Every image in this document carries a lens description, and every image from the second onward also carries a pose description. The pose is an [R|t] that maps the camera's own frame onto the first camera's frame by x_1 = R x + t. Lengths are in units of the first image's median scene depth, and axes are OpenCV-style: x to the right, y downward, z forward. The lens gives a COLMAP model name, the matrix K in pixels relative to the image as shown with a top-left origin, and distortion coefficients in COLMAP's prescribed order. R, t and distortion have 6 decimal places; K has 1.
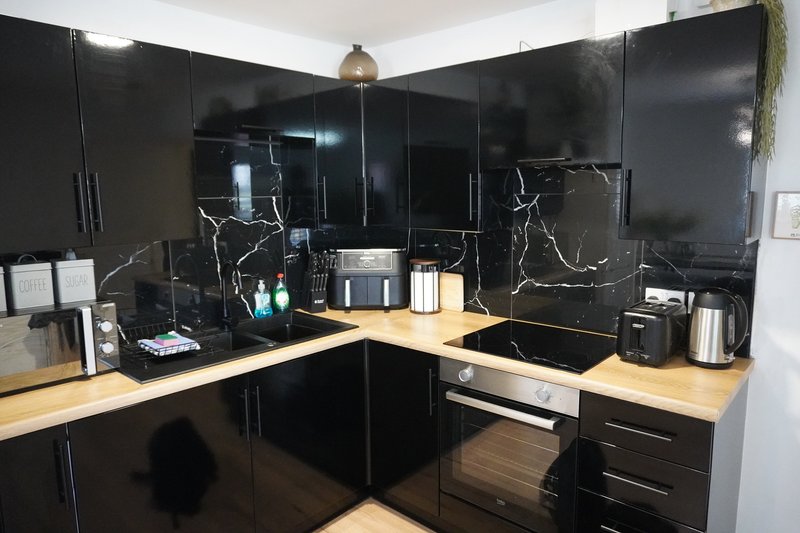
lens RADIAL K [[533.2, 0, 400.6], [0, 533.2, 269.2], [0, 0, 1]] dist [-0.034022, 0.009704]
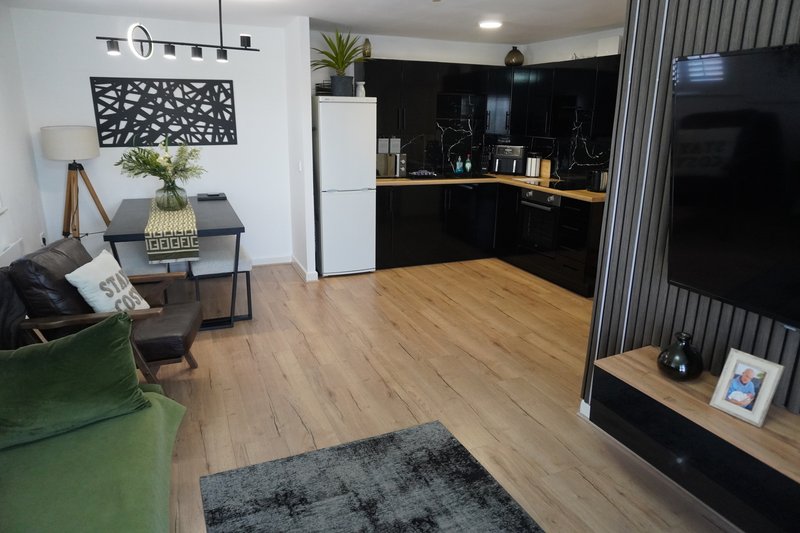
lens RADIAL K [[533.2, 0, 405.3], [0, 533.2, 268.7], [0, 0, 1]] dist [-0.034022, 0.009704]
pose [[0.906623, 0.142085, -0.397298, 0.536439], [-0.087084, 0.984334, 0.153304, 0.176507], [0.412857, -0.104390, 0.904794, -1.299168]]
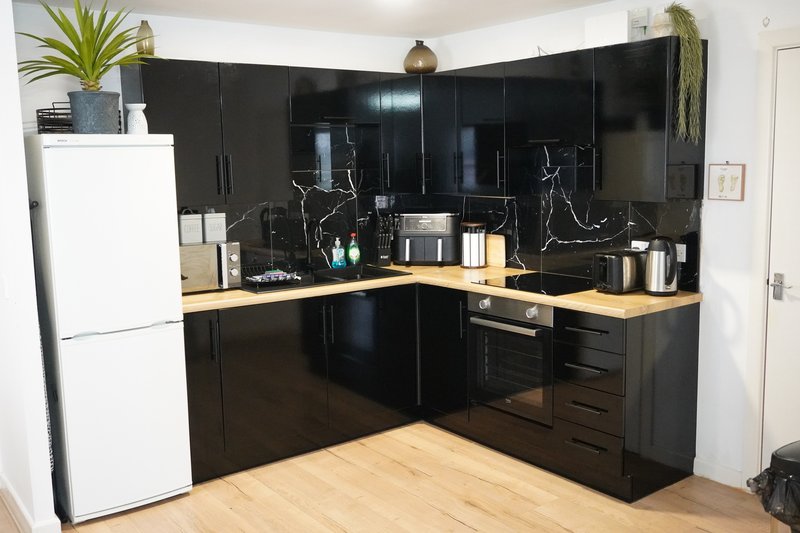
lens RADIAL K [[783.0, 0, 399.5], [0, 783.0, 267.7], [0, 0, 1]] dist [0.014265, 0.000000]
pose [[0.981765, 0.016811, -0.189356, 0.236652], [-0.017793, 0.999836, -0.003485, 0.099464], [0.189266, 0.006791, 0.981902, -0.798017]]
